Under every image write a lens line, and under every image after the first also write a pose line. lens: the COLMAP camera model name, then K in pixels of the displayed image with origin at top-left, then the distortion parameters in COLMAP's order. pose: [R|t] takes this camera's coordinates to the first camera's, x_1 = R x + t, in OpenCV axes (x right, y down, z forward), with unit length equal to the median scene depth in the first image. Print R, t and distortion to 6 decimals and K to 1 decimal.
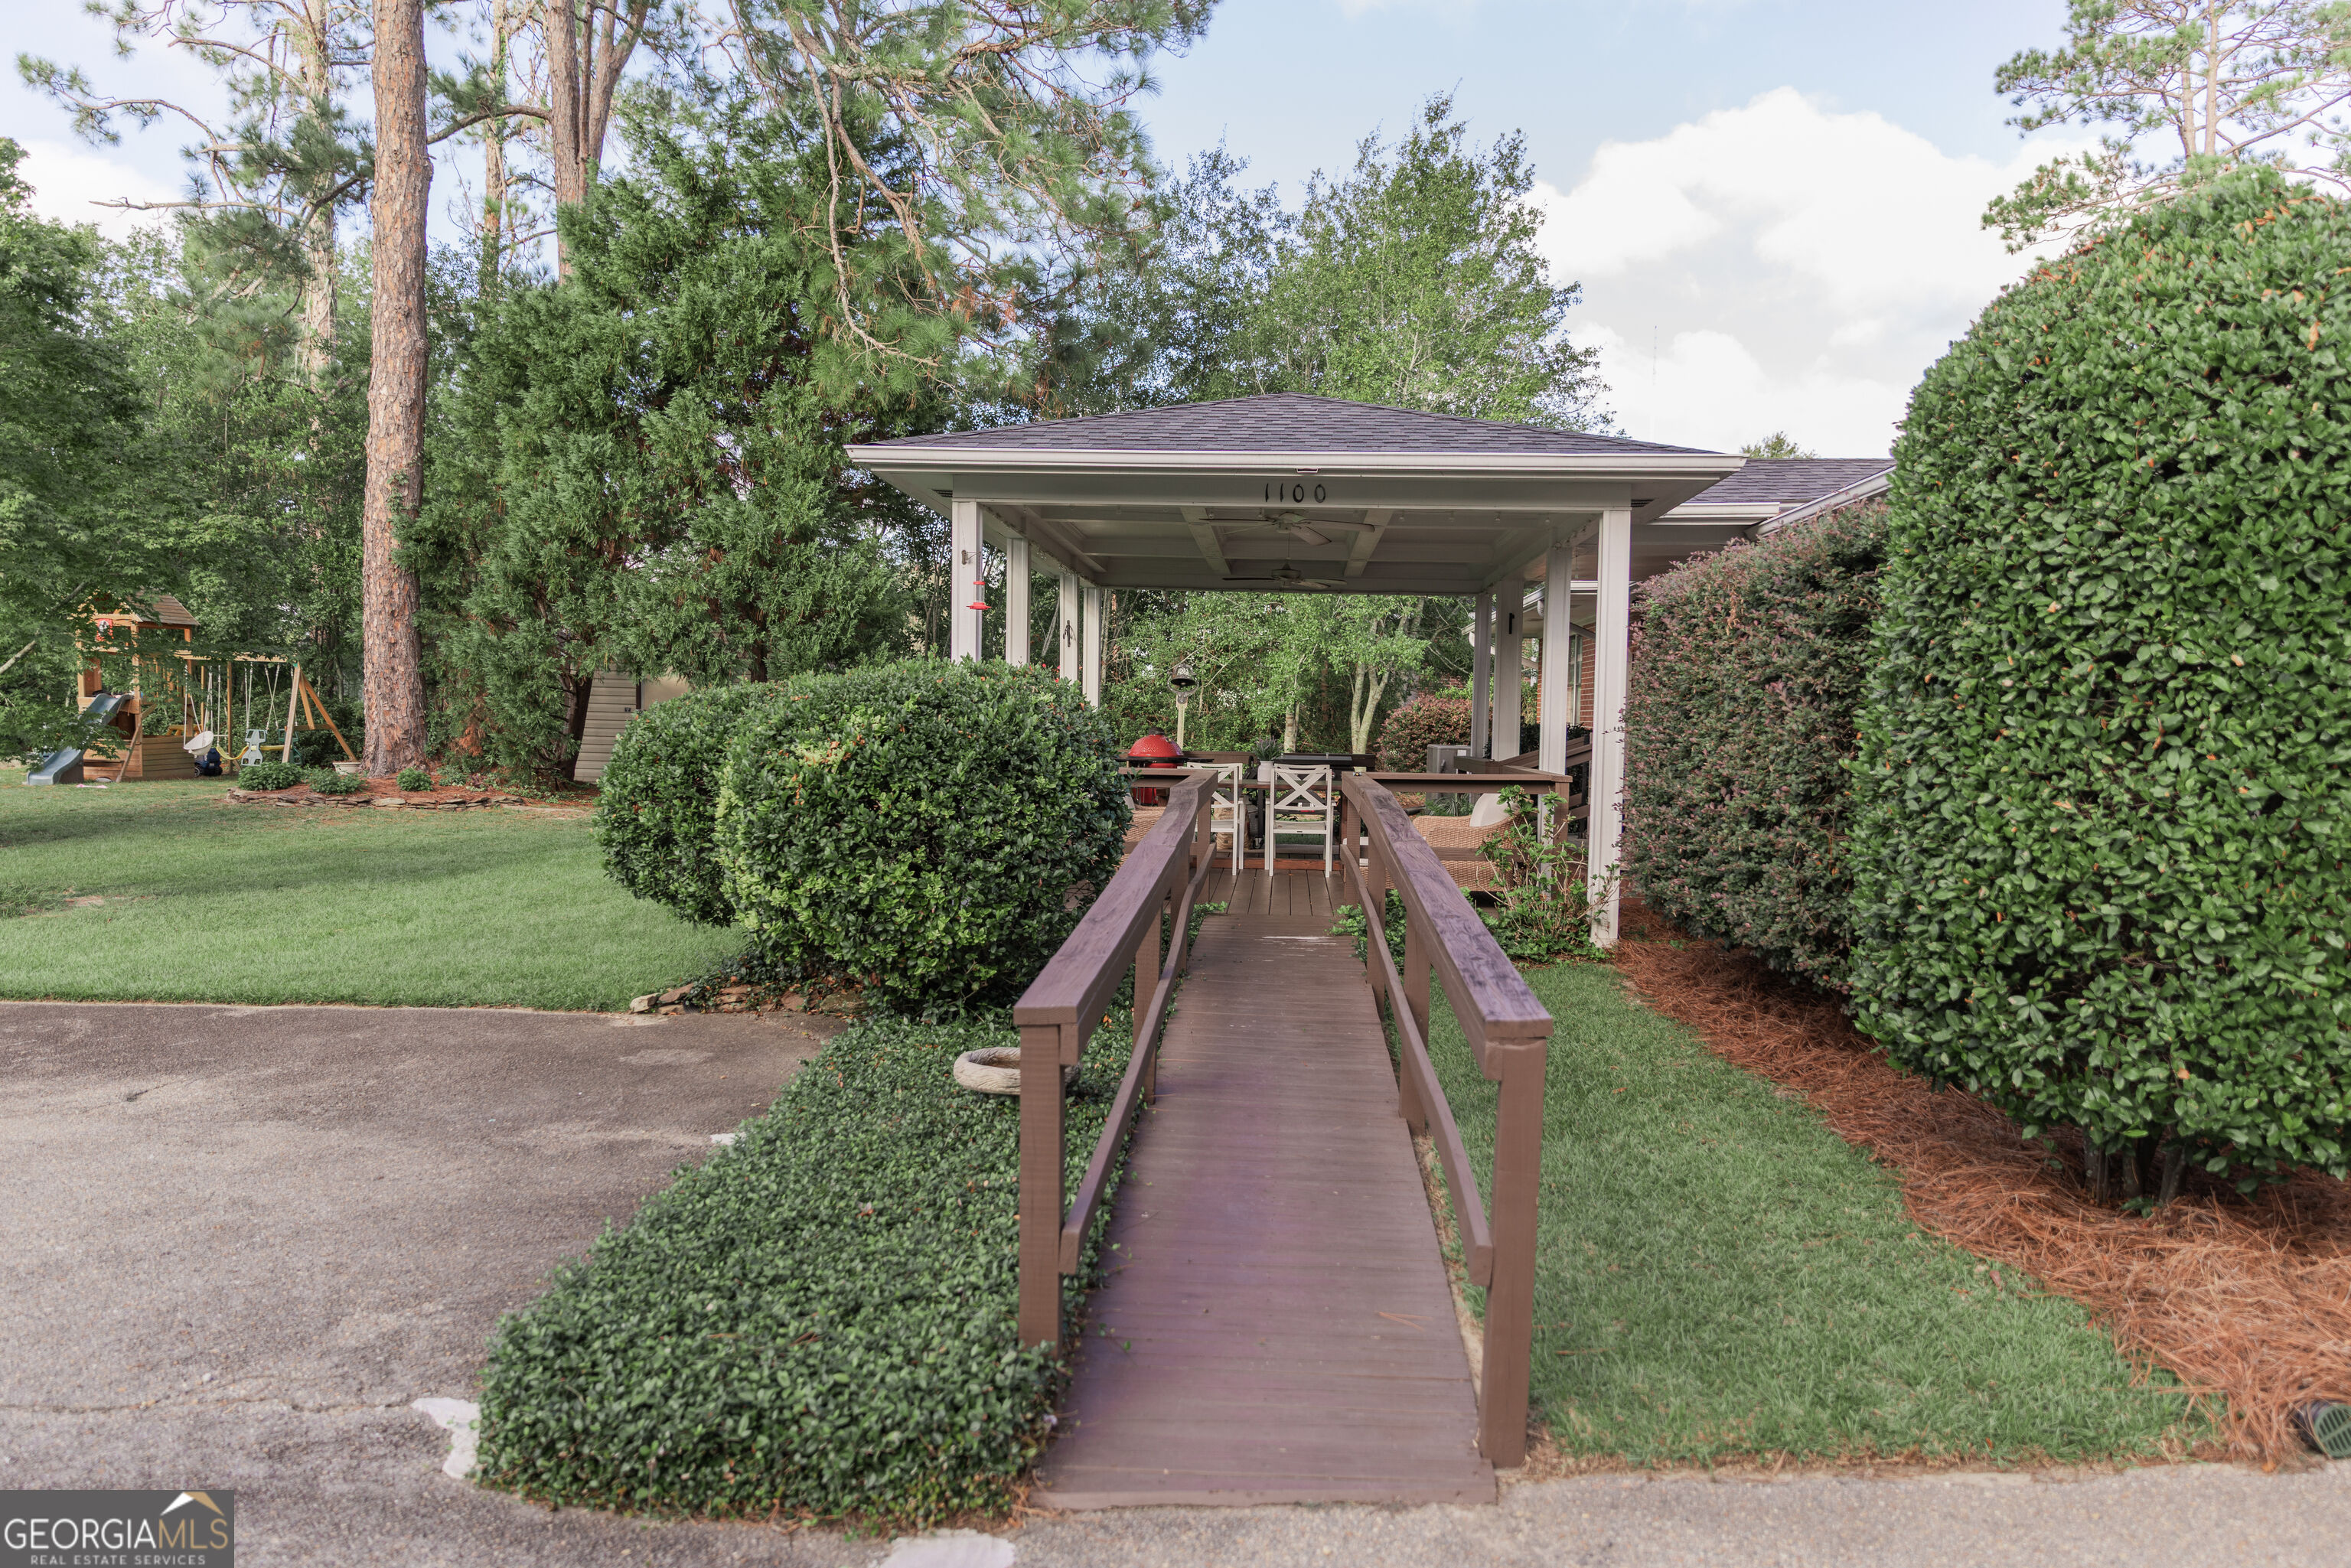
lens RADIAL K [[1571.3, 0, 1175.5], [0, 1571.3, 784.0], [0, 0, 1]] dist [0.047396, -0.001710]
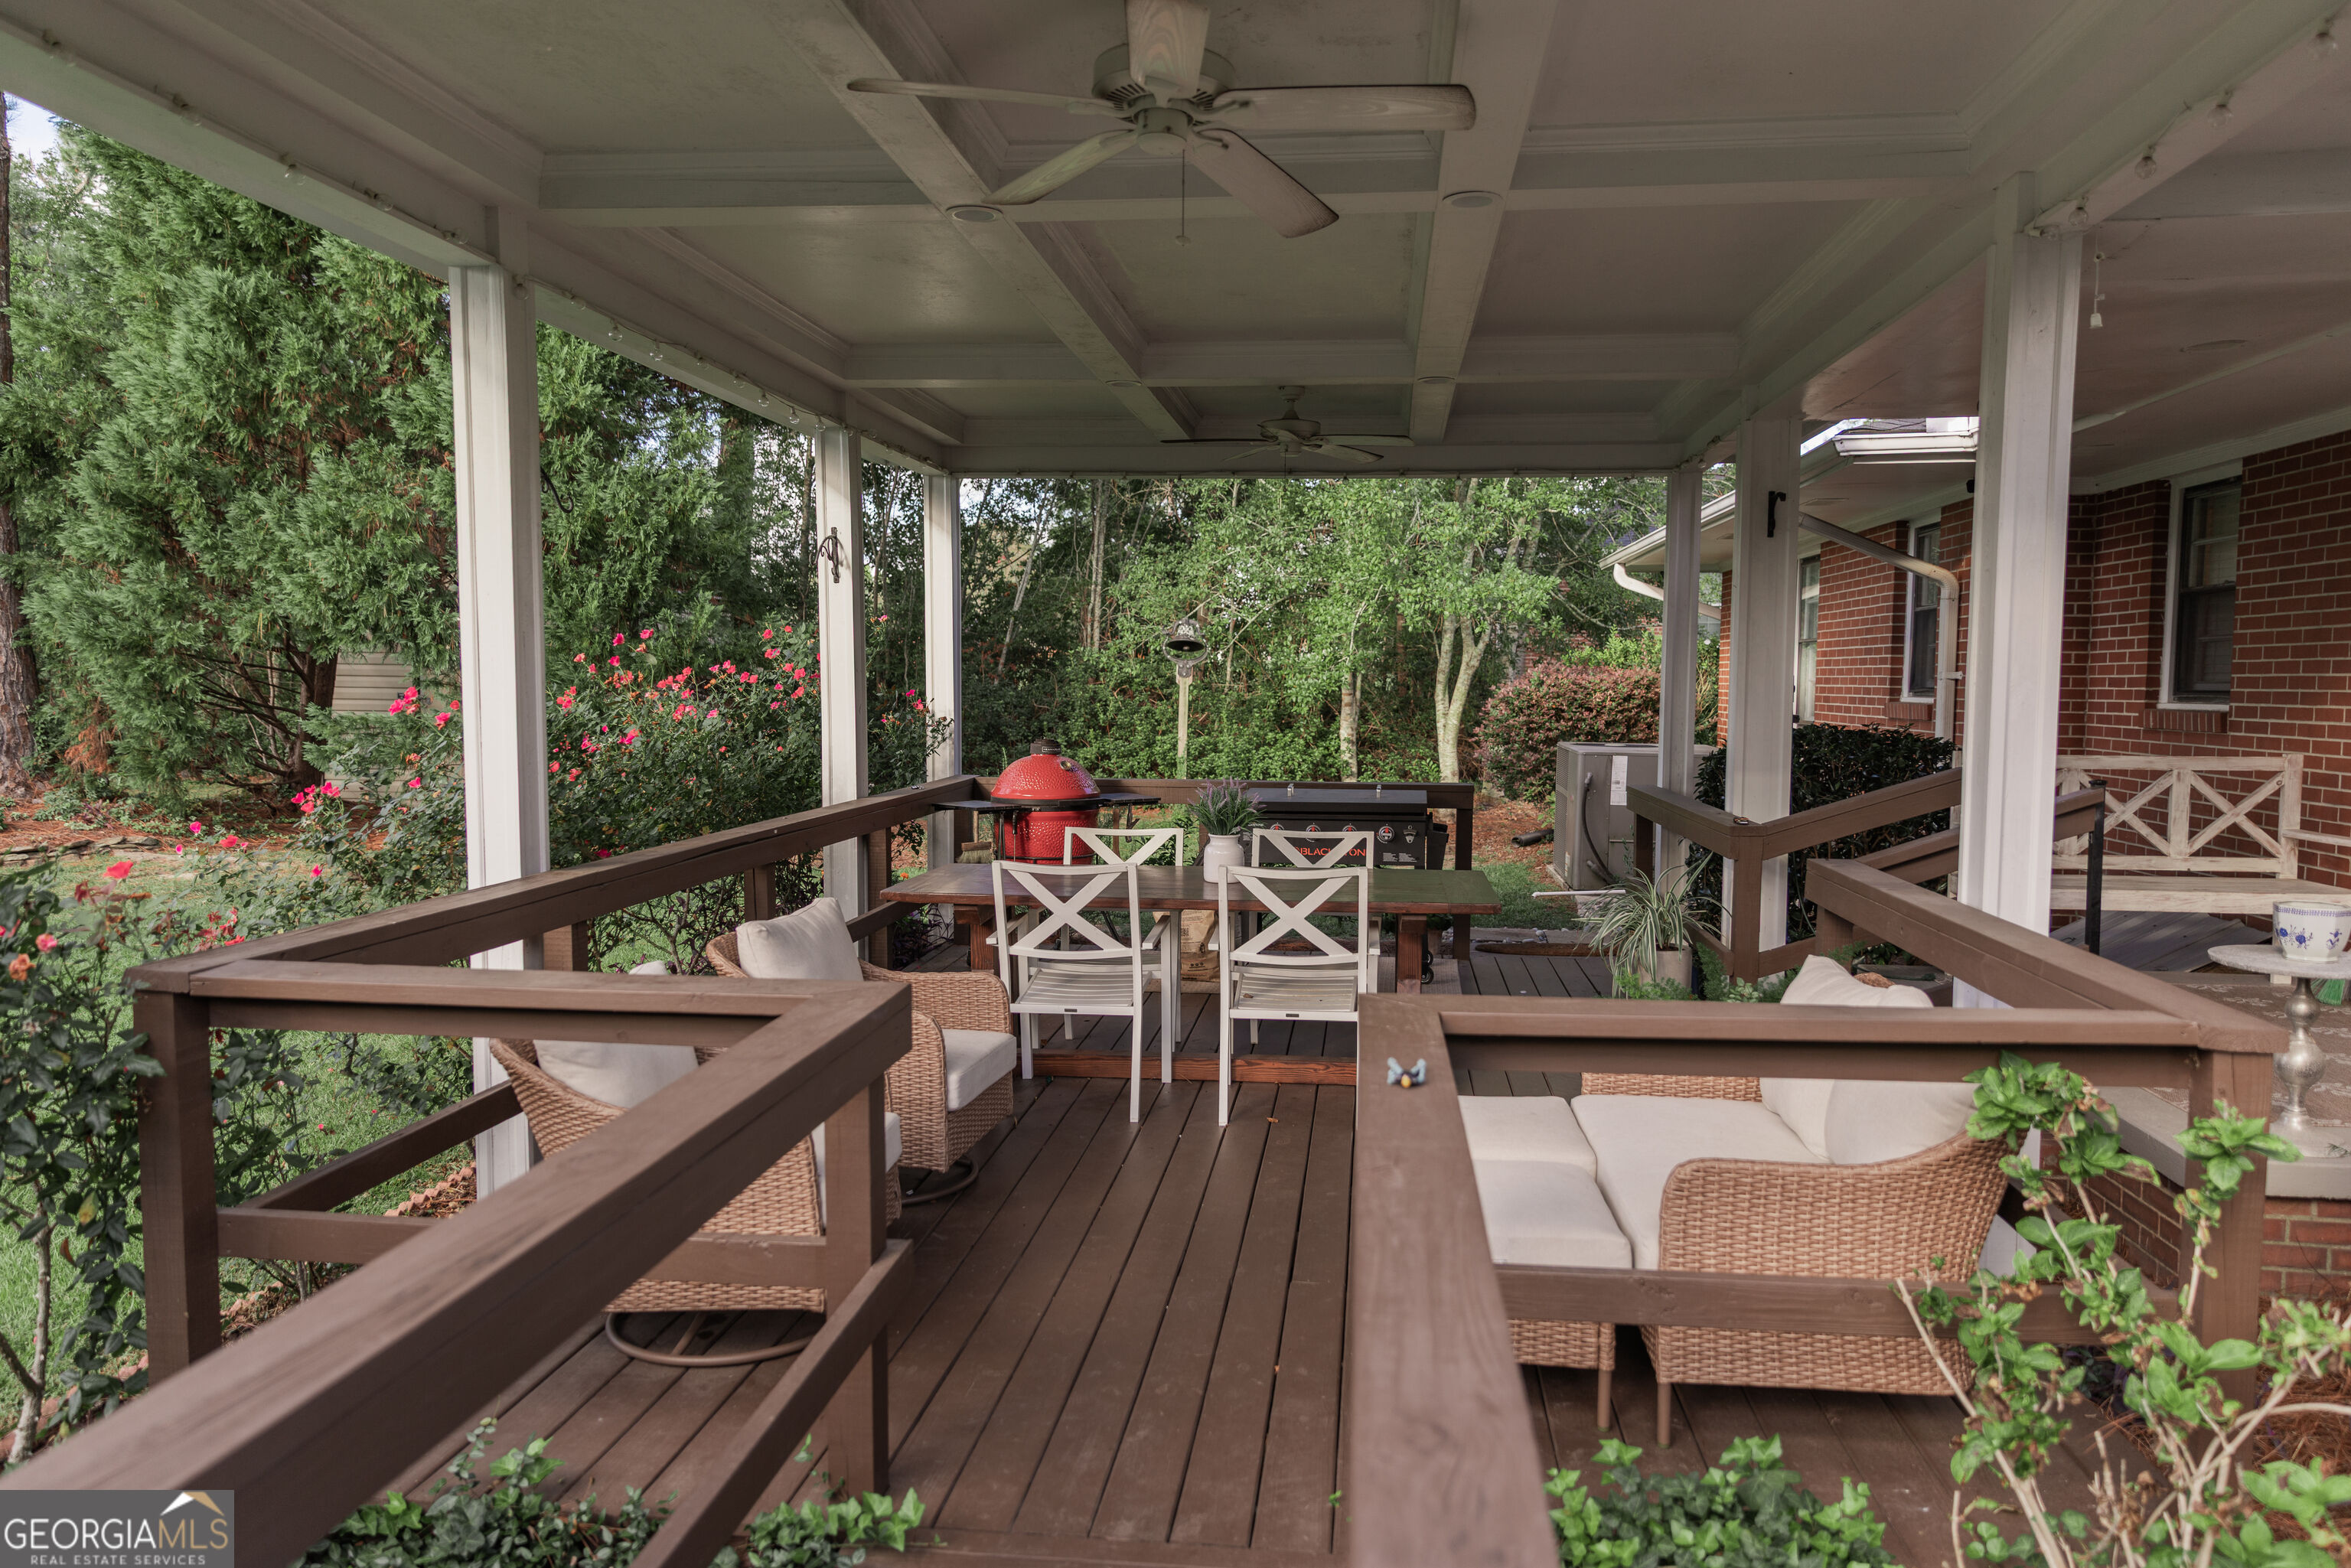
lens RADIAL K [[1571.3, 0, 1175.5], [0, 1571.3, 784.0], [0, 0, 1]] dist [0.047396, -0.001710]
pose [[0.998217, -0.009361, -0.058952, 0.043708], [0.010864, 0.999623, 0.025229, -0.024253], [0.058693, -0.025824, 0.997942, 0.347639]]
